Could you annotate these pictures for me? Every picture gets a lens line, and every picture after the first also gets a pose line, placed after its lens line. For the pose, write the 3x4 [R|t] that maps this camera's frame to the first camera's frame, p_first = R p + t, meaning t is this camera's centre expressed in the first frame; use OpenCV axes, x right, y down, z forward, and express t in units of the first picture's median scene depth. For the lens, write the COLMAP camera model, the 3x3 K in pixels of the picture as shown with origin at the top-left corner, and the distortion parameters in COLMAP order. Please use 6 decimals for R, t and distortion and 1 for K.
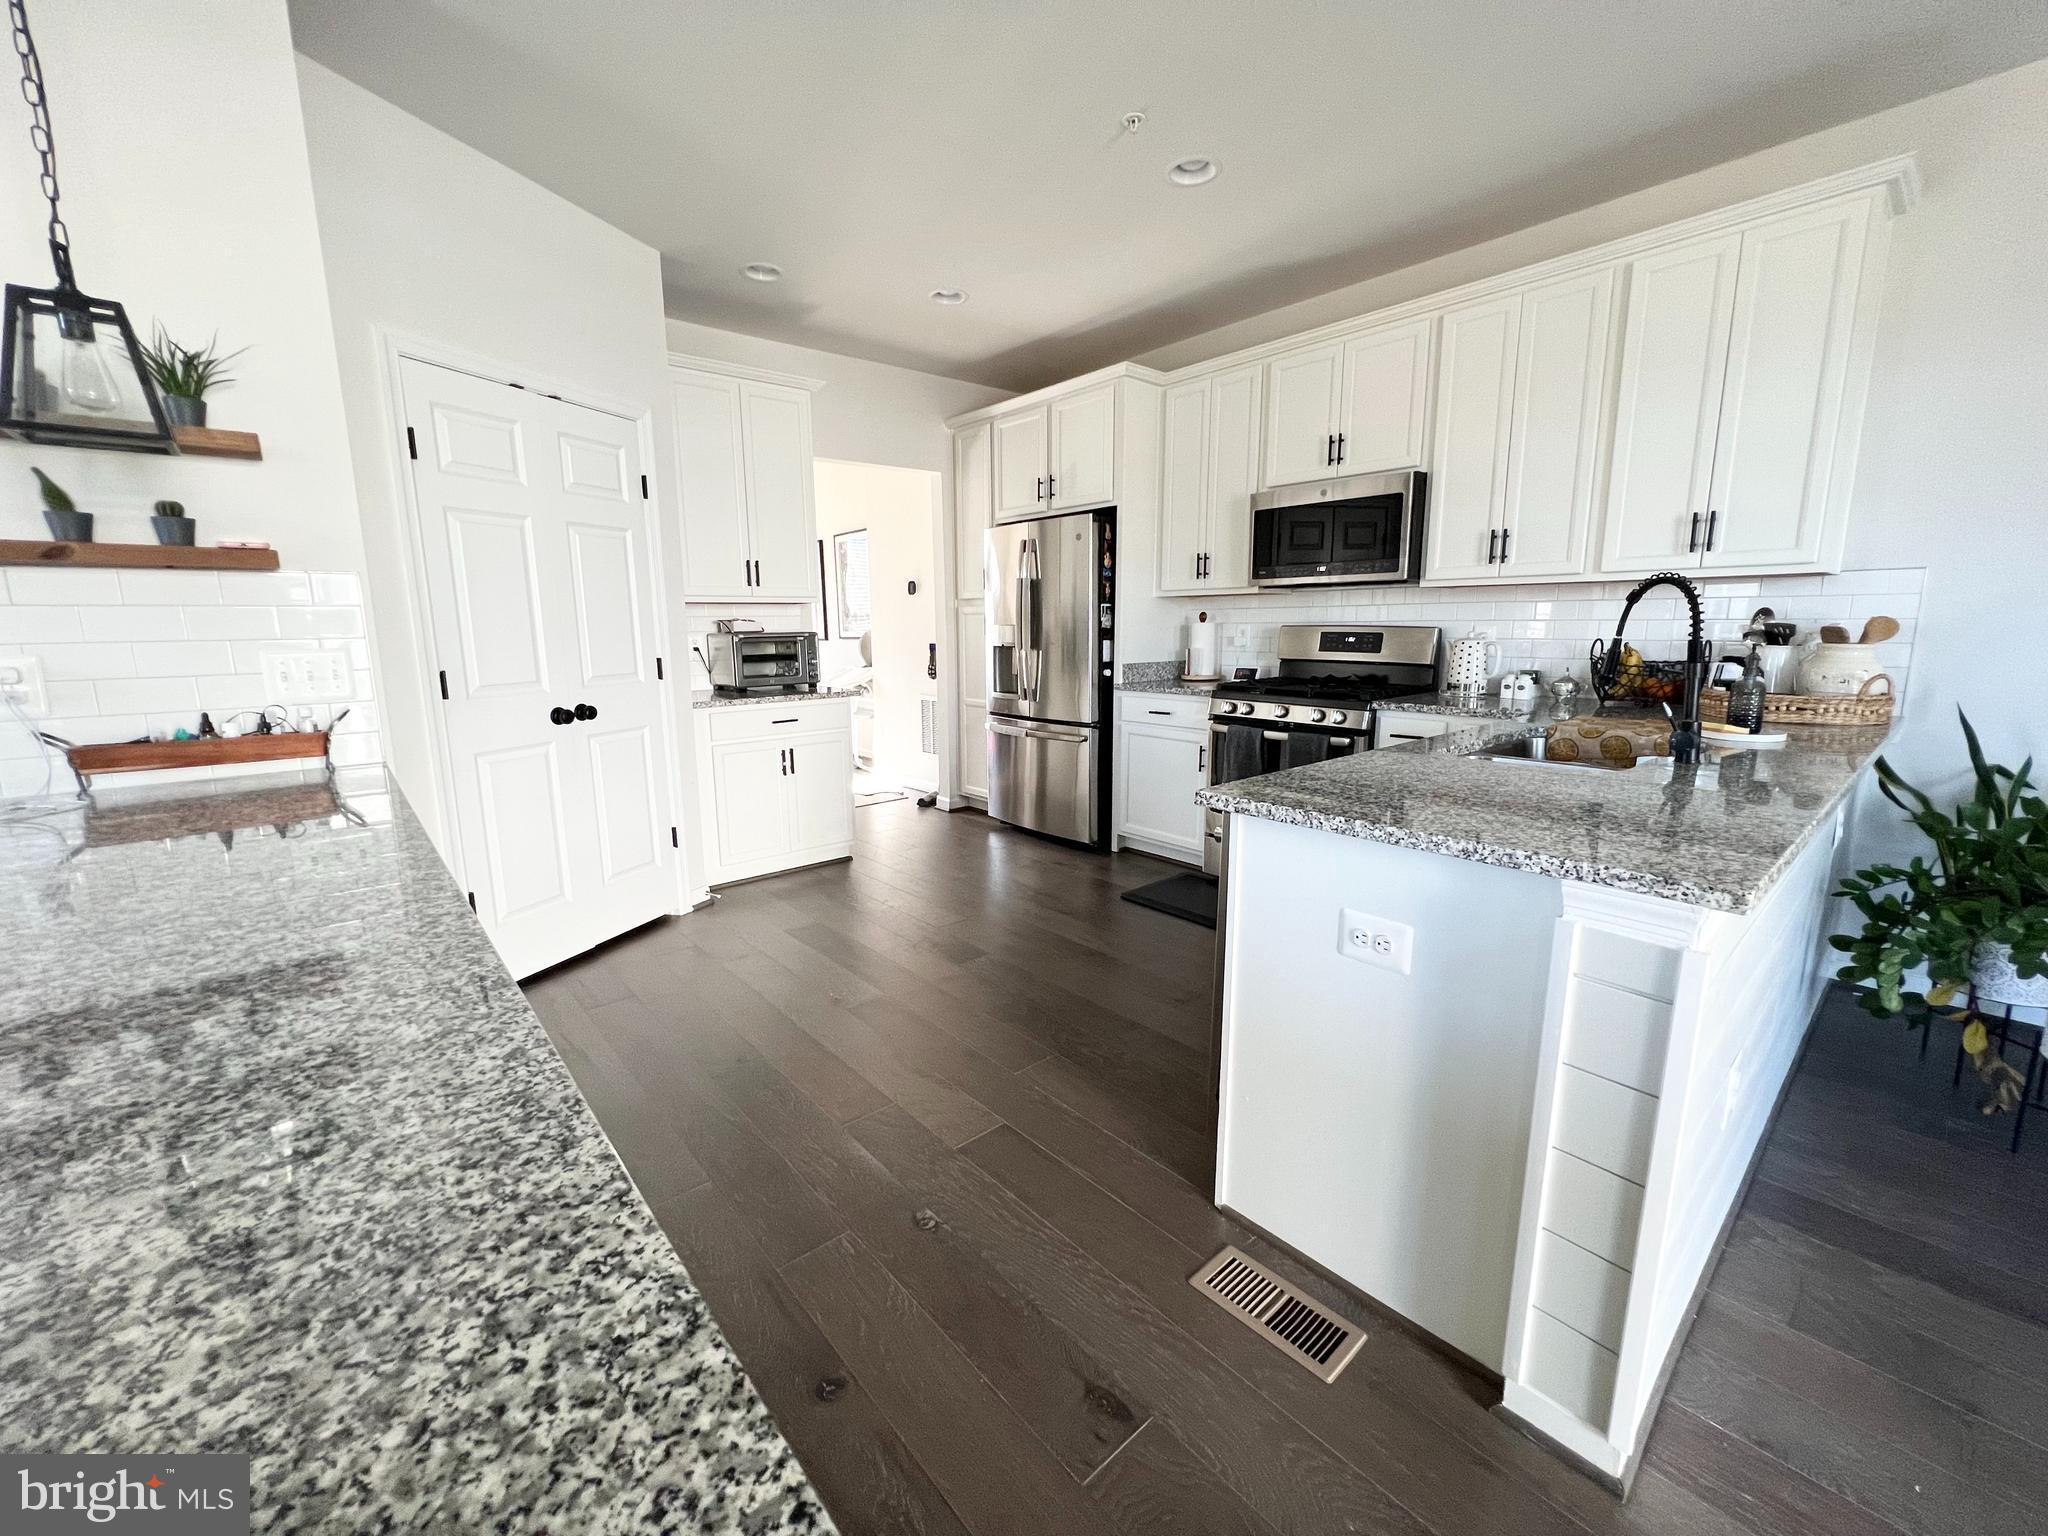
lens RADIAL K [[823.7, 0, 1015.3], [0, 823.7, 767.2], [0, 0, 1]] dist [-0.000378, -0.001387]
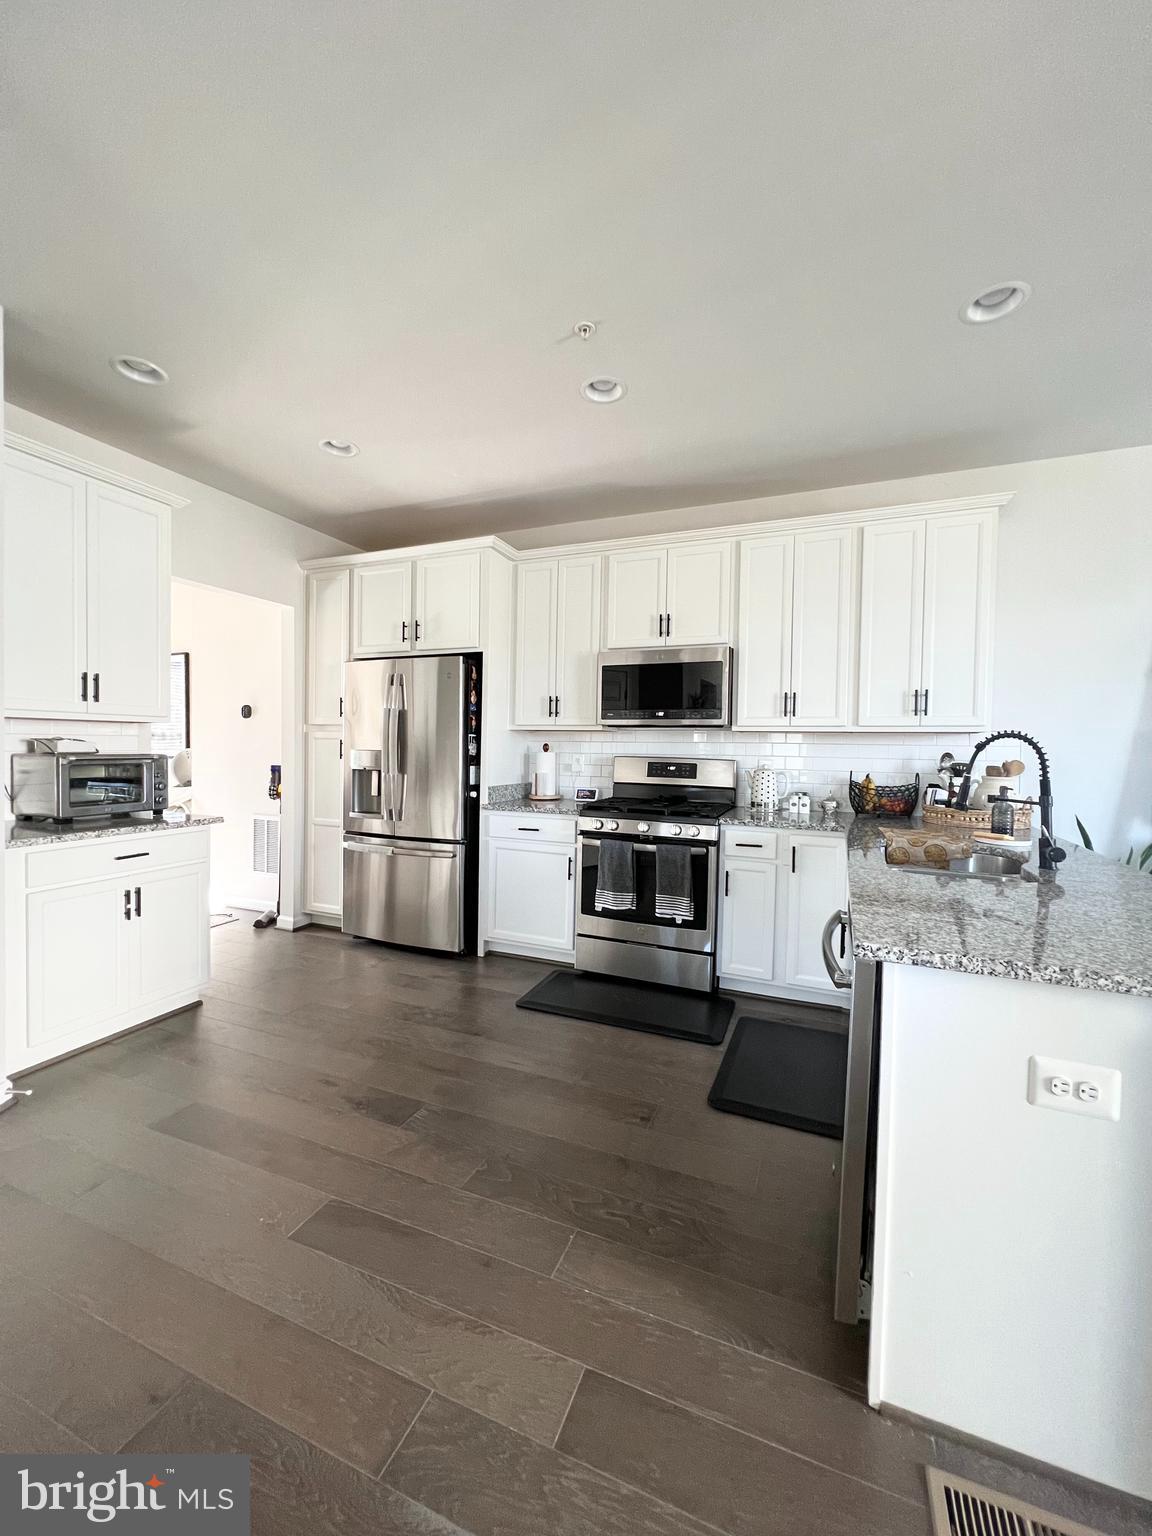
lens RADIAL K [[617.8, 0, 580.1], [0, 617.8, 763.7], [0, 0, 1]] dist [-0.000378, -0.001387]
pose [[0.889460, 0.011054, 0.456880, -0.153893], [0.055620, 0.989658, -0.132226, -0.038995], [-0.453616, 0.143022, 0.879646, 0.196393]]
